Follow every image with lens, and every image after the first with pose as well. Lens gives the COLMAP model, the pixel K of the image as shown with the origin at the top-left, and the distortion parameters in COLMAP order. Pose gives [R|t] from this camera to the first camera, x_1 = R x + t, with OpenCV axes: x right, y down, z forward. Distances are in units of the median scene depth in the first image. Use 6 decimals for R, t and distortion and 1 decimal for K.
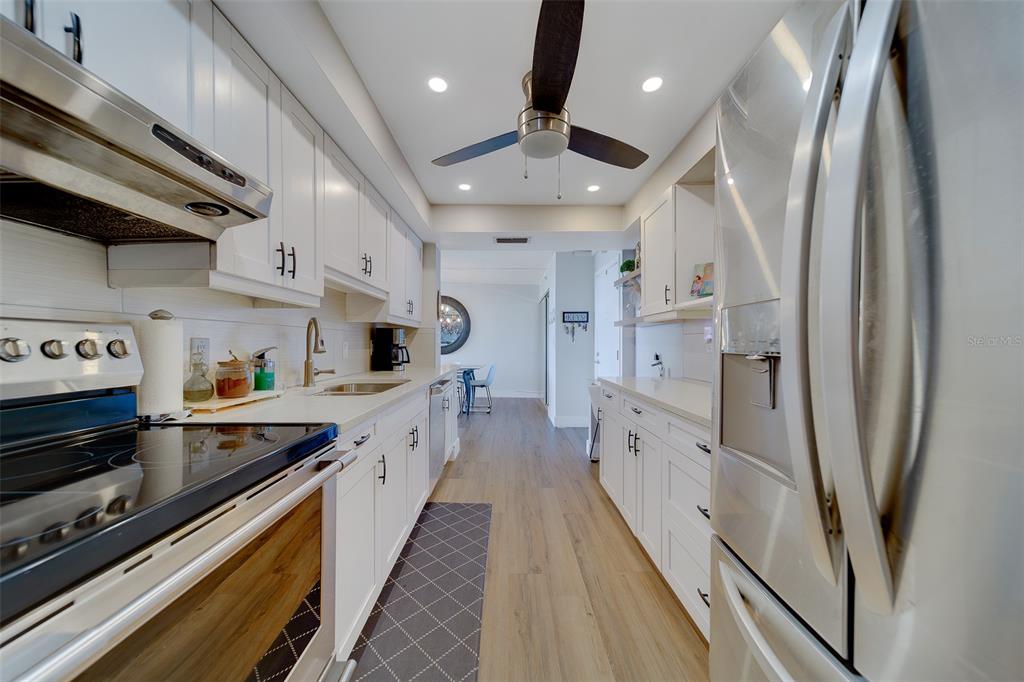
lens RADIAL K [[373.0, 0, 507.7], [0, 373.0, 341.0], [0, 0, 1]] dist [0.000503, -0.000012]
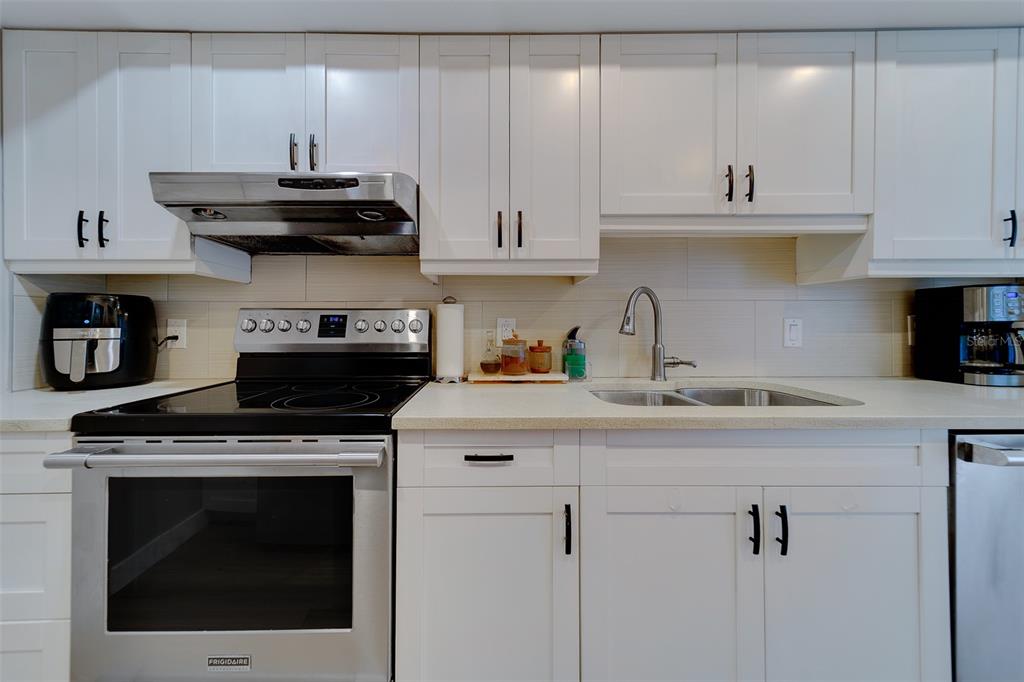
lens RADIAL K [[385.7, 0, 511.4], [0, 385.7, 324.6], [0, 0, 1]] dist [0.000693, 0.000019]
pose [[-0.004160, 0.000028, -0.999991, 0.276361], [0.007898, 0.999969, -0.000005, 0.010874], [0.999960, -0.007898, -0.004160, 0.844611]]
